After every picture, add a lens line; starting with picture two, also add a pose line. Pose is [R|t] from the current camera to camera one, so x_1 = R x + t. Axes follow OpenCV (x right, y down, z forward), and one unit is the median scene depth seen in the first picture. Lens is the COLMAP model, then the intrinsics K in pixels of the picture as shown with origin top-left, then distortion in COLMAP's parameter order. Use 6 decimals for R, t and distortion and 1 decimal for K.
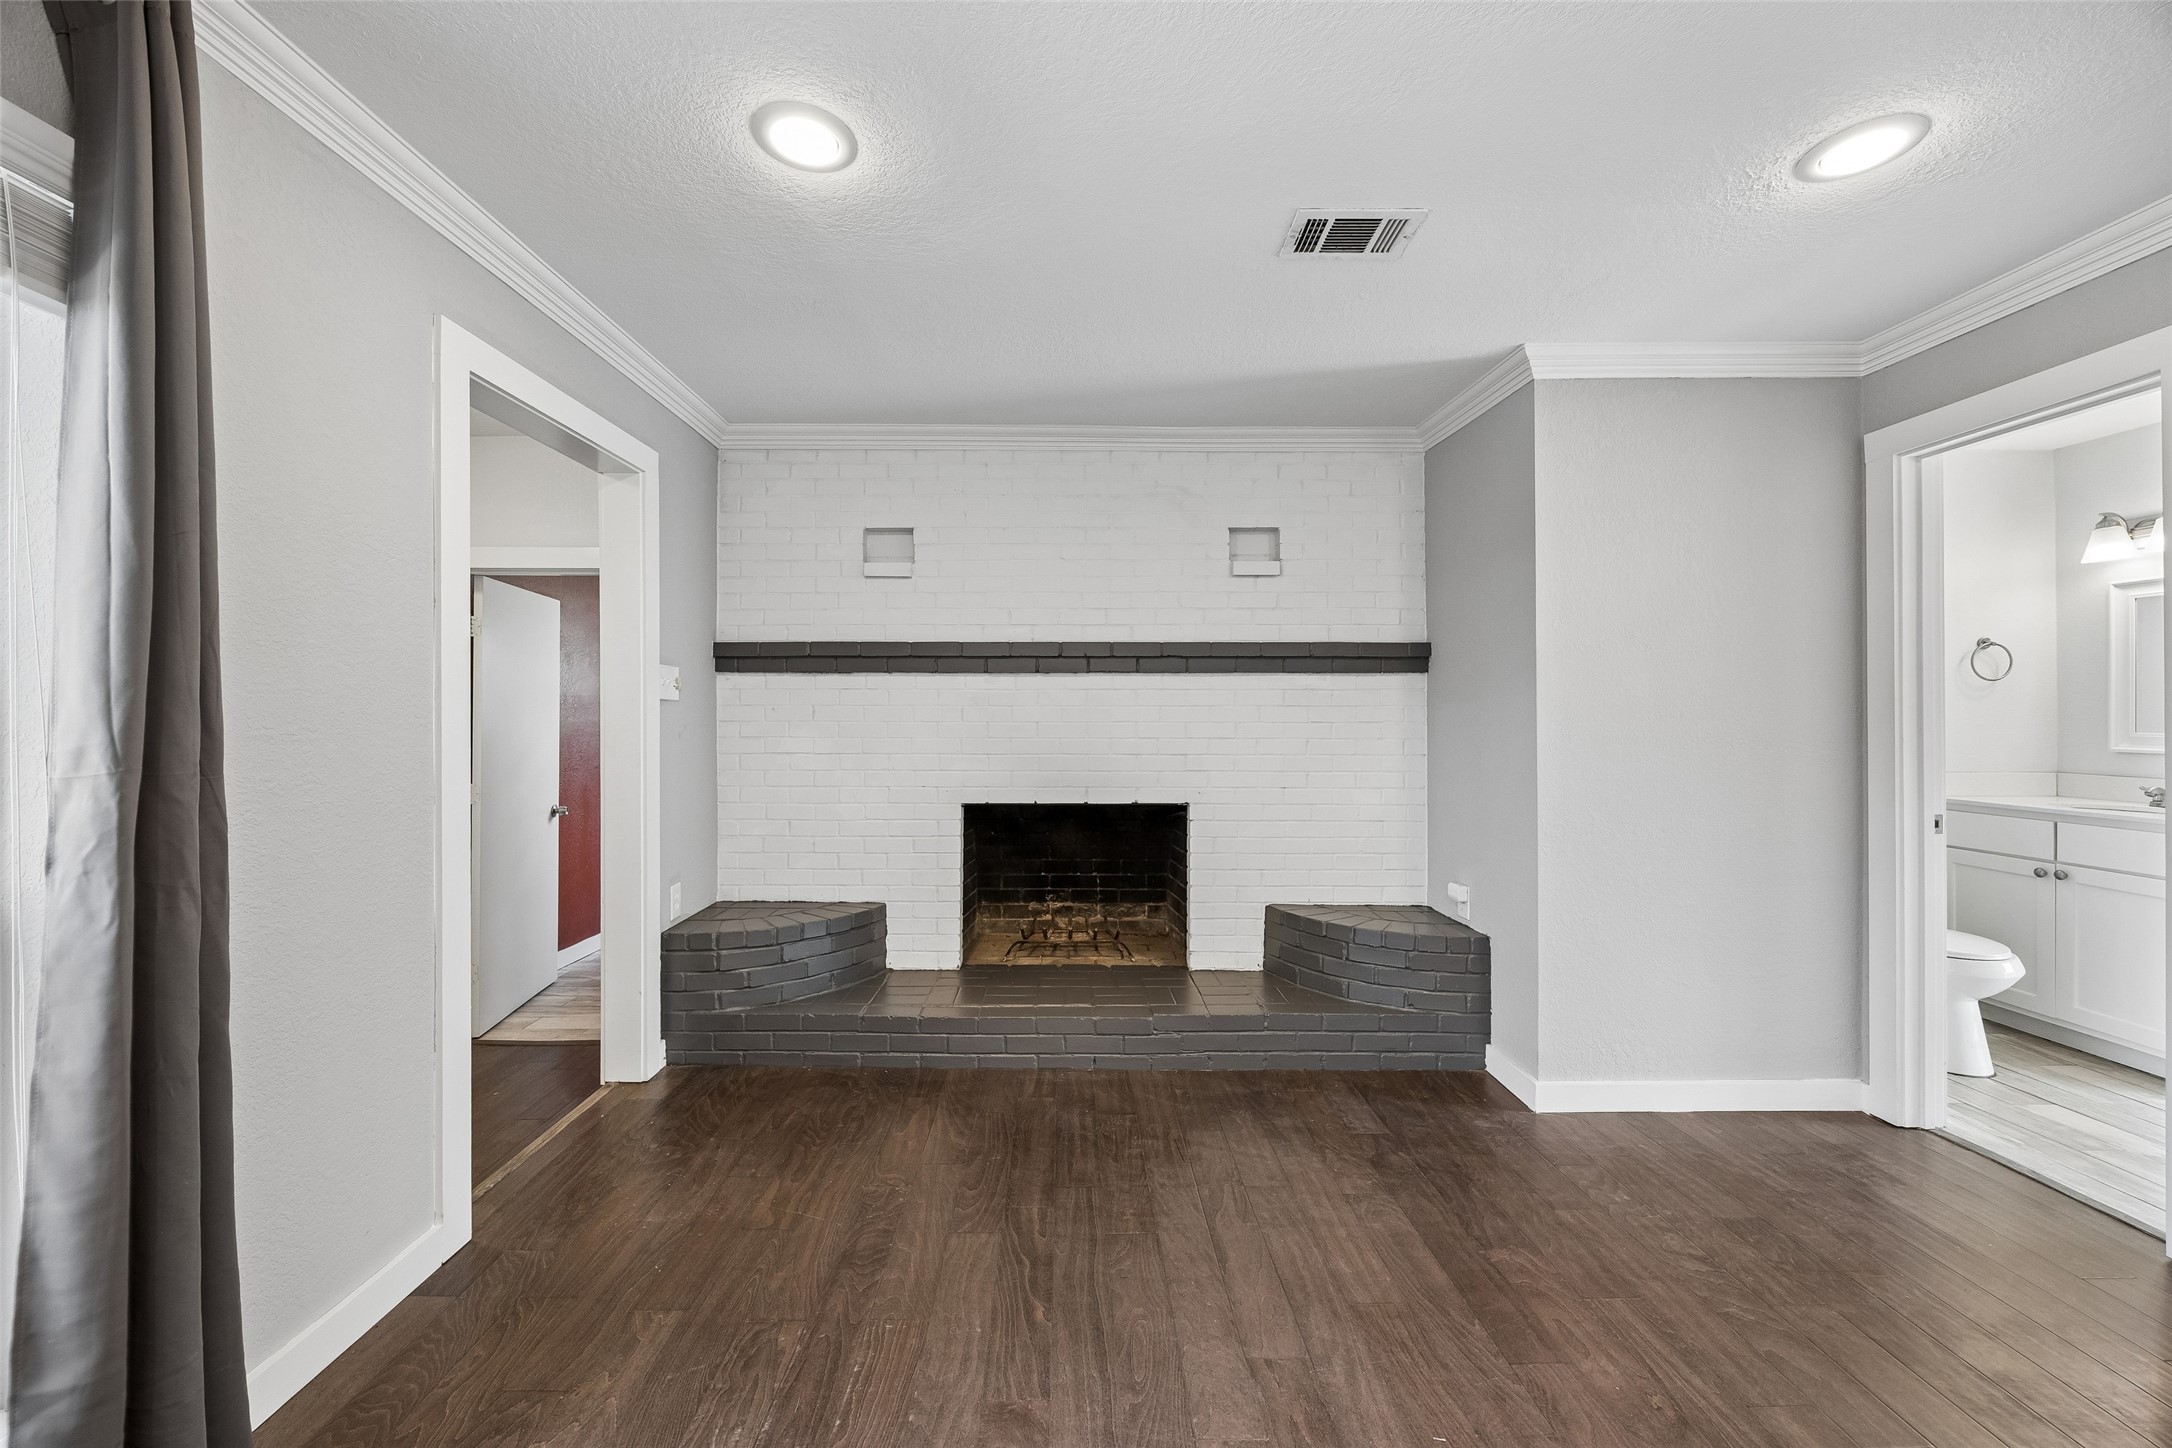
lens RADIAL K [[832.2, 0, 1083.9], [0, 832.2, 716.3], [0, 0, 1]] dist [-0.002142, 0.000285]
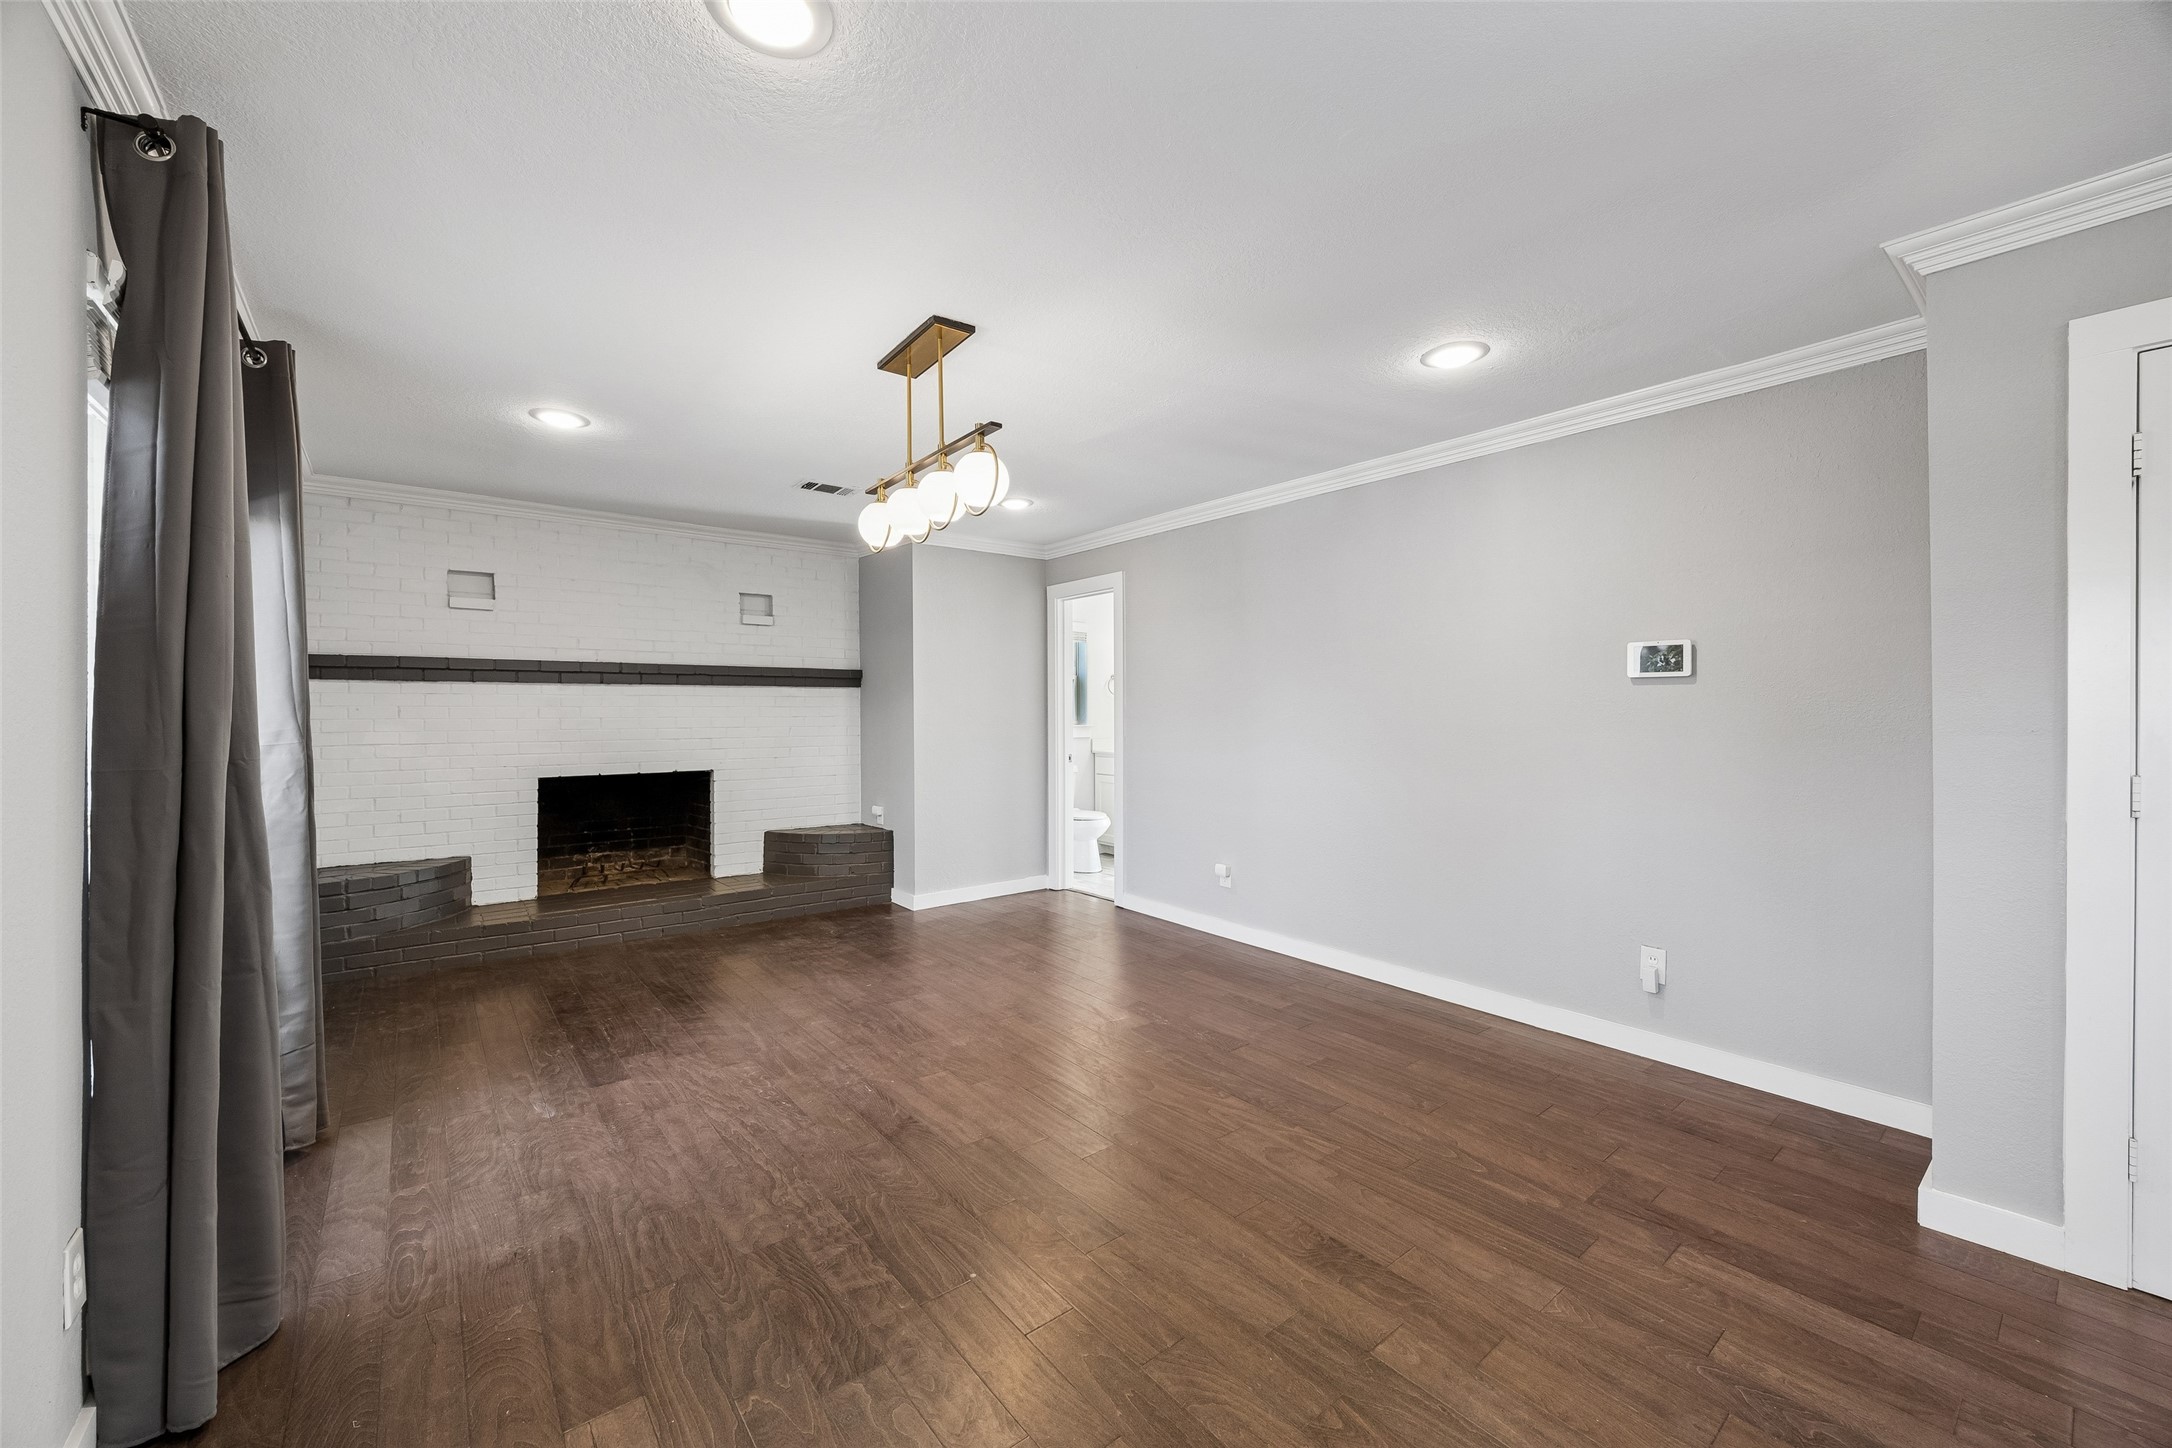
lens RADIAL K [[832.2, 0, 1078.7], [0, 832.2, 706.4], [0, 0, 1]] dist [-0.002142, 0.000285]
pose [[0.792553, 0.000897, 0.609802, -0.280316], [0.003967, 0.999970, -0.006627, -0.000806], [-0.609790, 0.007671, 0.792526, -0.642422]]
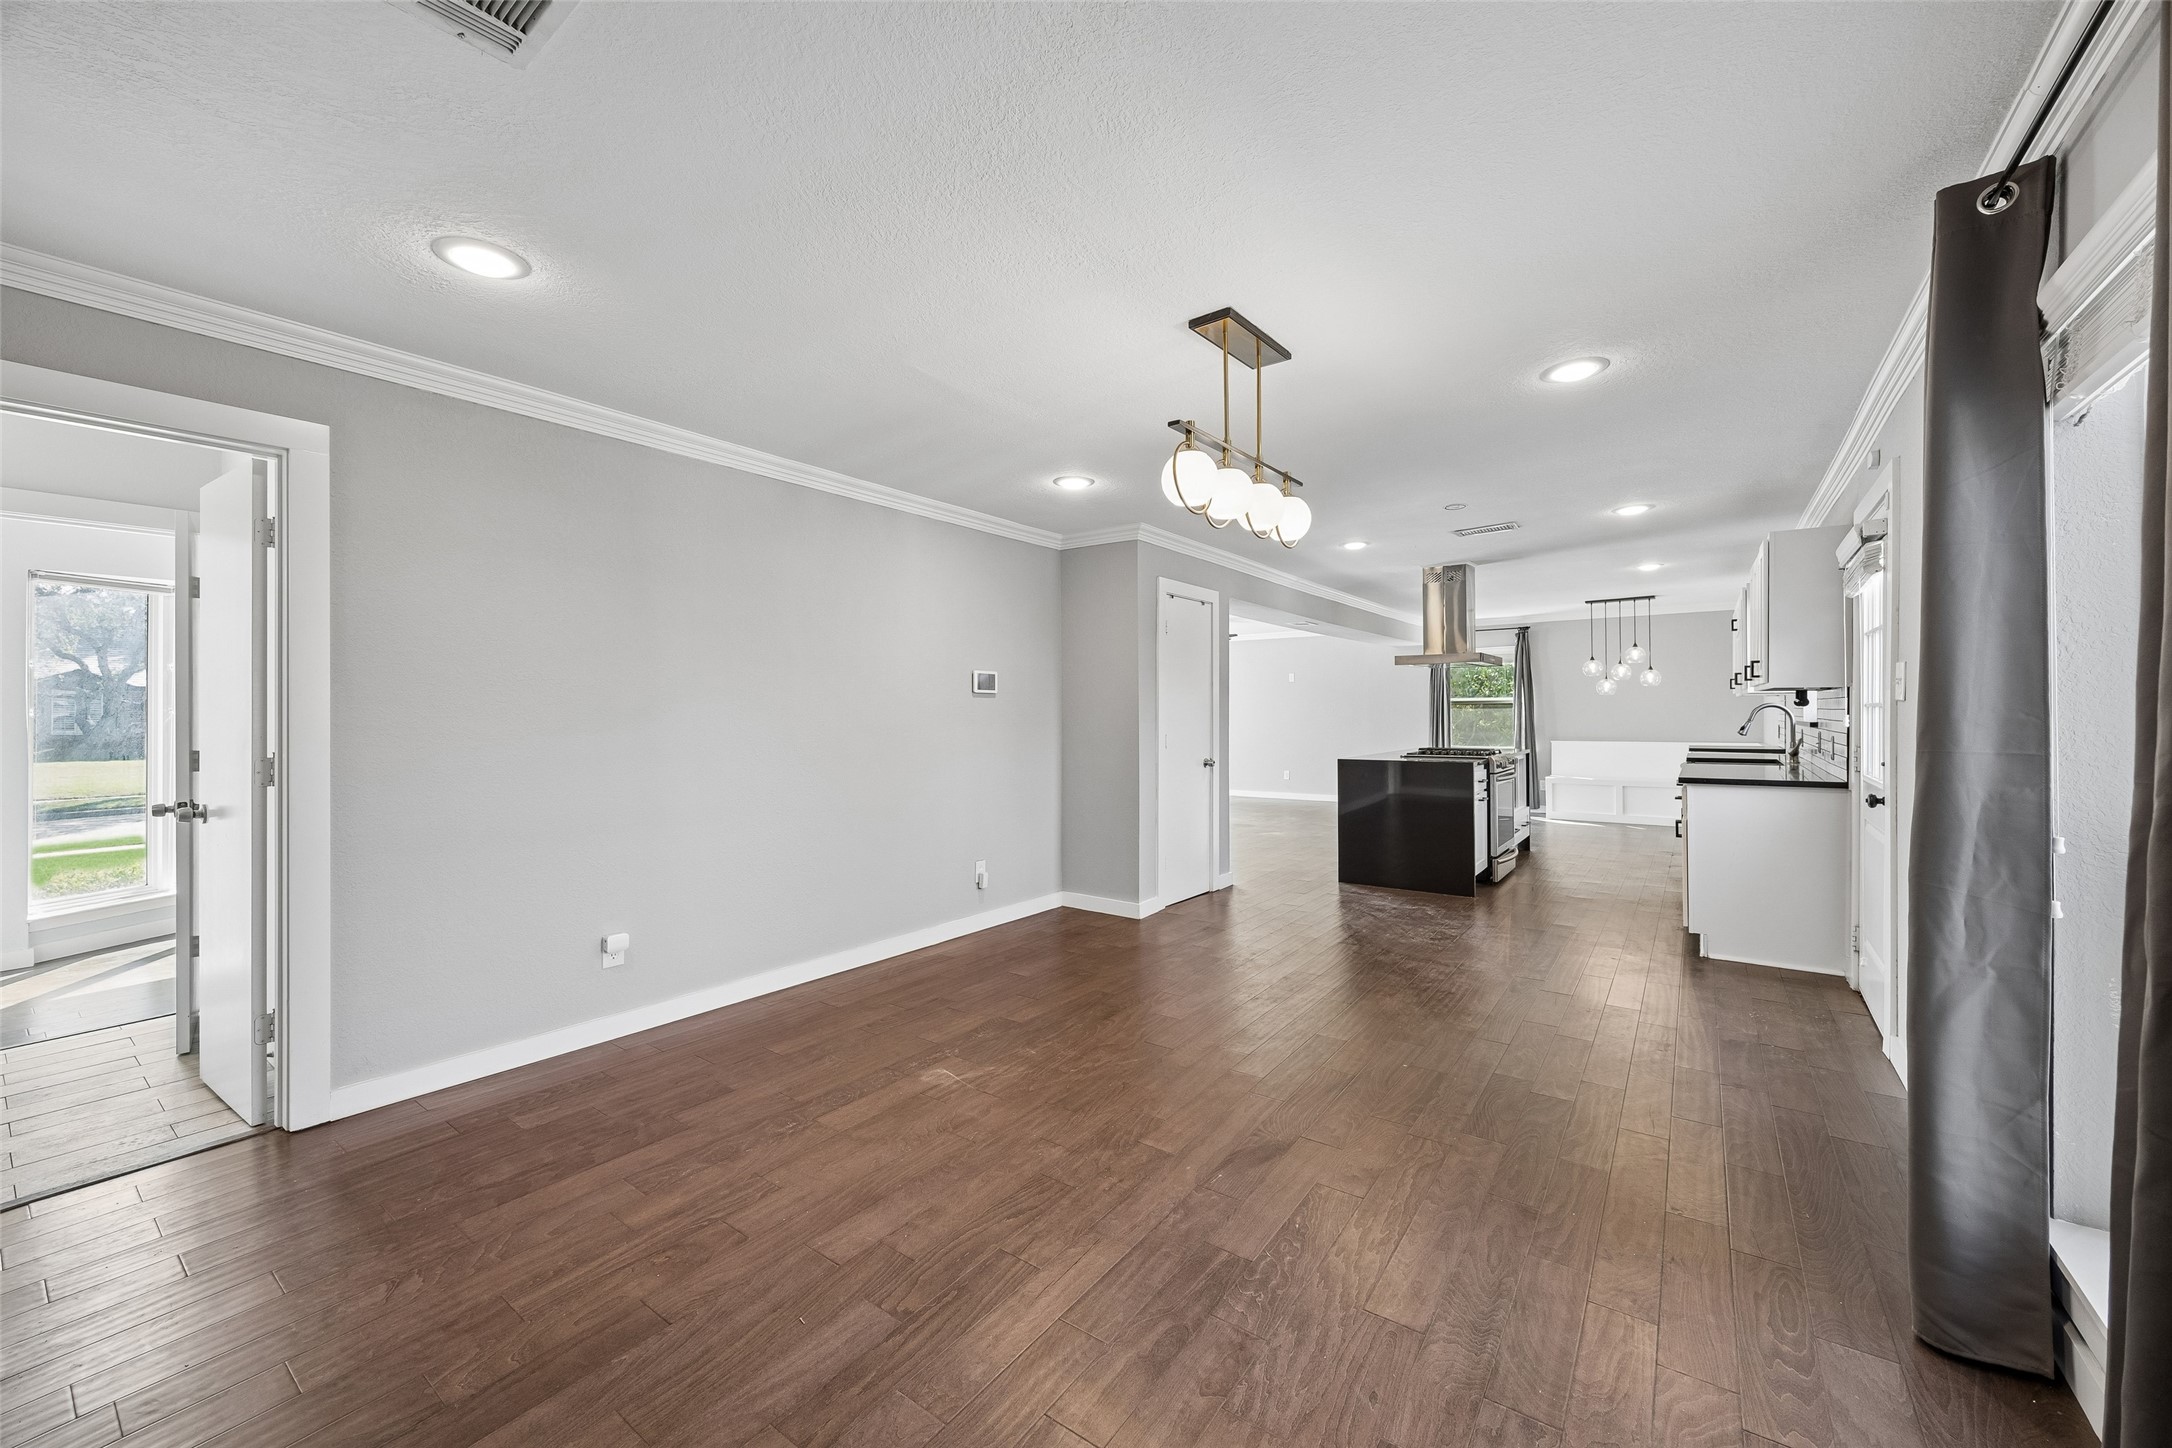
lens RADIAL K [[832.2, 0, 1085.5], [0, 832.2, 709.8], [0, 0, 1]] dist [-0.002142, 0.000285]
pose [[-0.798160, 0.004097, 0.602432, -0.262161], [0.003267, 0.999992, -0.002473, -0.002568], [-0.602437, -0.000006, -0.798167, 0.713312]]
